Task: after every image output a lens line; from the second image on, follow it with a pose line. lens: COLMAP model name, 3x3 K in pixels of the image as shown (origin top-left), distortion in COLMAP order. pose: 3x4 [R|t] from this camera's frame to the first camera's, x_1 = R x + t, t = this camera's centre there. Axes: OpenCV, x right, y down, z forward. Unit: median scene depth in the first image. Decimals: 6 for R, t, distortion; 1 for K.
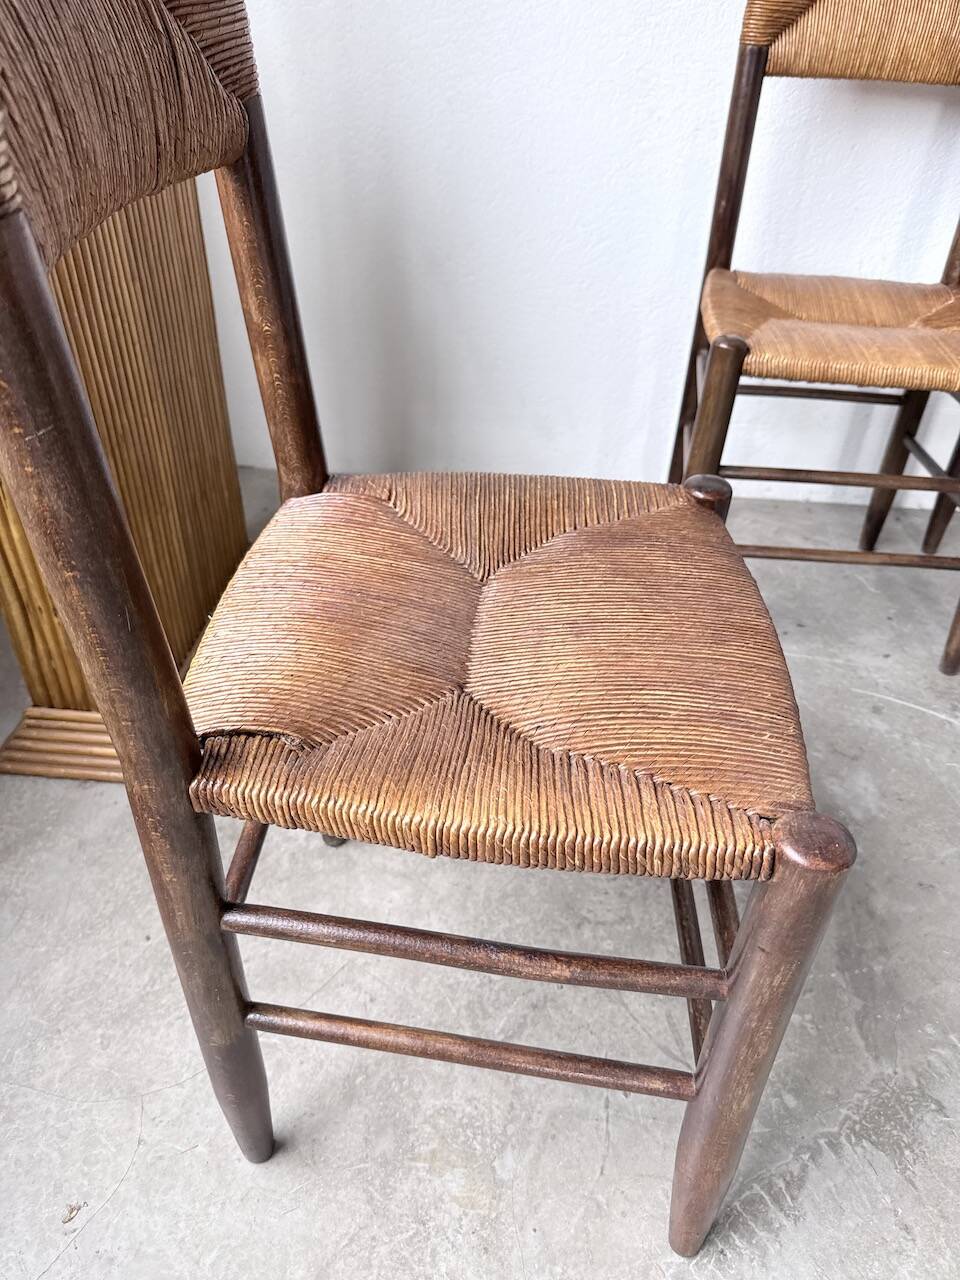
lens RADIAL K [[914.5, 0, 480.0], [0, 914.5, 640.0], [0, 0, 1]] dist [0.065701, -0.100495]
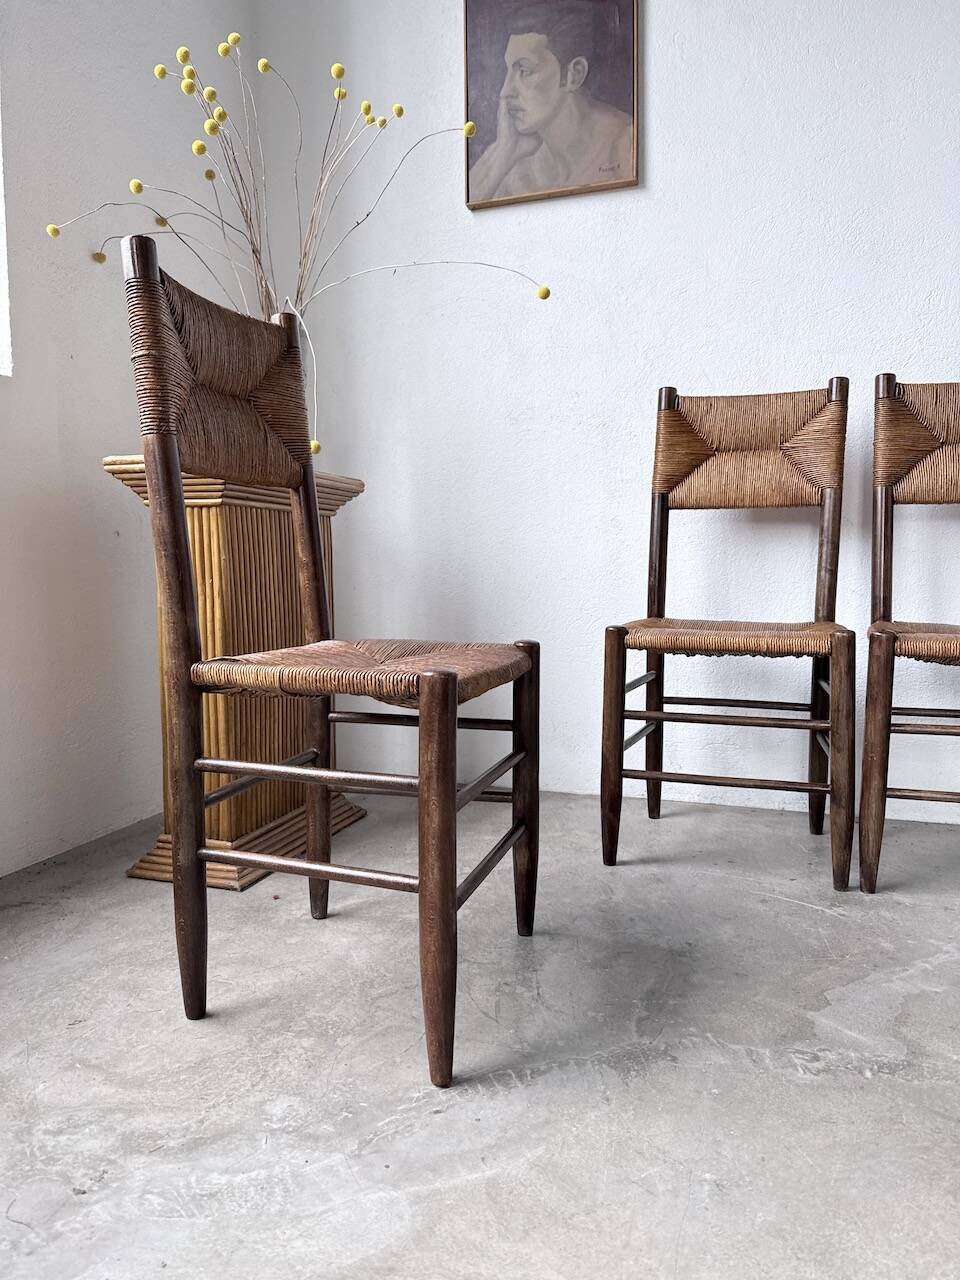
lens RADIAL K [[929.1, 0, 480.0], [0, 929.1, 640.0], [0, 0, 1]] dist [0.043084, -0.063314]
pose [[0.967430, -0.014547, -0.252720, 0.435715], [-0.123943, 0.843272, -0.523002, 0.553603], [0.220720, 0.537291, 0.814003, -0.343946]]
